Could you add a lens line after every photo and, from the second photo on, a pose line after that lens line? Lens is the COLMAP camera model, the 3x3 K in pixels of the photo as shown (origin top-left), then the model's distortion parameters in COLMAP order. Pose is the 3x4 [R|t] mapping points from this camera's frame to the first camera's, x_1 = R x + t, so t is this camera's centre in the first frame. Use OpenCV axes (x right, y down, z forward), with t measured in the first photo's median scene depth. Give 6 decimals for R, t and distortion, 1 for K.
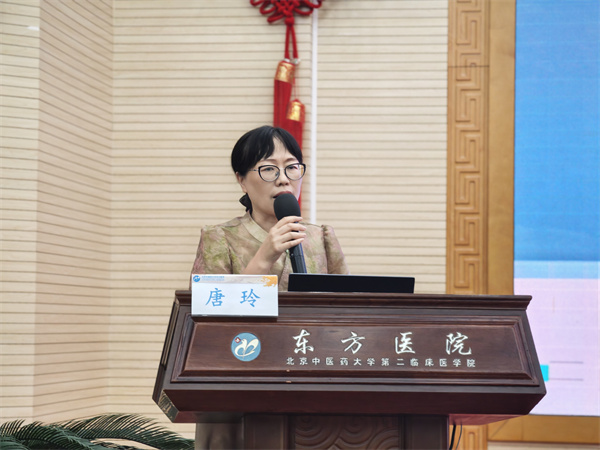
lens RADIAL K [[2063.7, 0, 301.9], [0, 2063.7, 225.3], [0, 0, 1]] dist [0.465626, 0.000000]
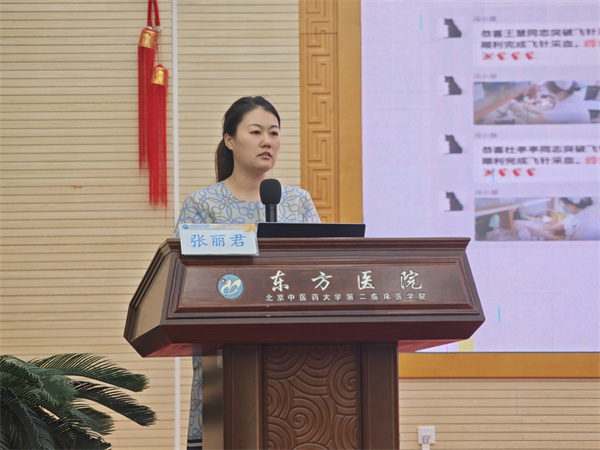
lens RADIAL K [[2063.7, 0, 306.1], [0, 2063.7, 218.4], [0, 0, 1]] dist [0.465626, 0.000000]
pose [[0.992112, -0.016677, 0.124239, -0.061825], [0.014638, 0.999743, 0.017305, 0.000836], [-0.124495, -0.015349, 0.992101, -0.069943]]
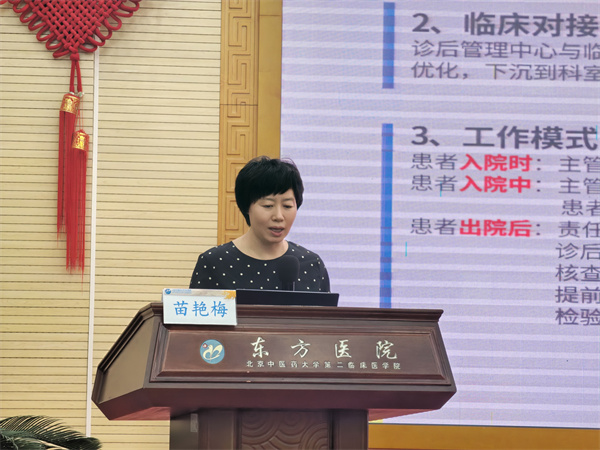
lens RADIAL K [[2063.7, 0, 294.4], [0, 2063.7, 223.8], [0, 0, 1]] dist [0.465626, 0.000000]
pose [[0.980964, 0.016571, 0.193481, -0.101385], [-0.014157, 0.999804, -0.013850, 0.001034], [-0.193672, 0.010847, 0.981006, -0.076251]]
